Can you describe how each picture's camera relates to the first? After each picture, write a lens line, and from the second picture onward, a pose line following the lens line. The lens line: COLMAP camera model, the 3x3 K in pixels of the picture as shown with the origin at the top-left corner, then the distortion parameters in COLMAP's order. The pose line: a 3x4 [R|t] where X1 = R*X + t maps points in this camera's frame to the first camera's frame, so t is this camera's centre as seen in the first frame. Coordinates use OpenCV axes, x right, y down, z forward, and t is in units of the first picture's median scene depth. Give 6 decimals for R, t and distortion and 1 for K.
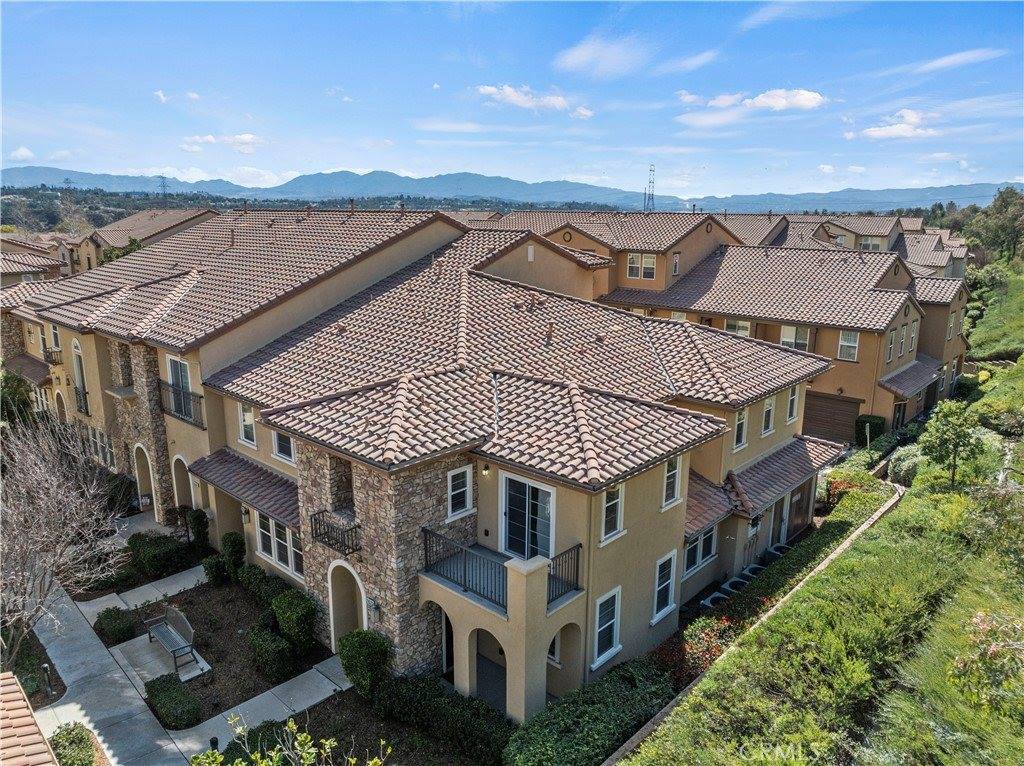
lens RADIAL K [[725.6, 0, 515.9], [0, 725.6, 384.2], [0, 0, 1]] dist [-0.040070, 0.005117]
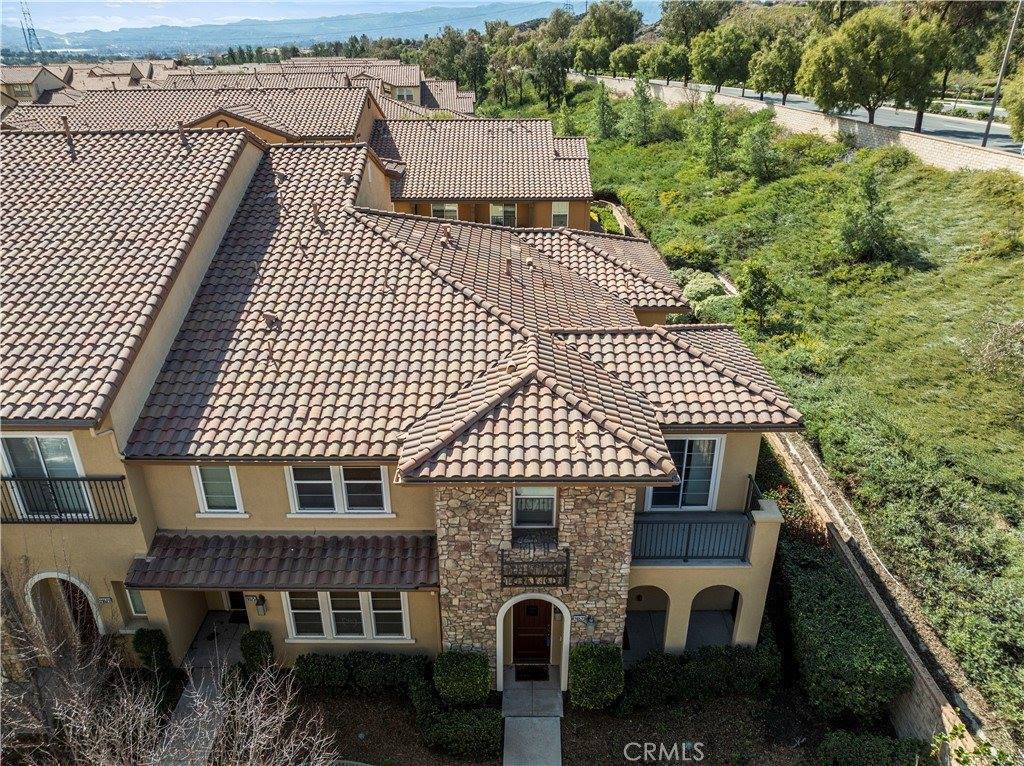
lens RADIAL K [[725.6, 0, 513.6], [0, 725.6, 387.9], [0, 0, 1]] dist [-0.040070, 0.005117]
pose [[0.737613, -0.297373, 0.606214, -0.696613], [0.163761, 0.949779, 0.266650, -0.221839], [-0.655064, -0.097410, 0.749268, 0.380154]]
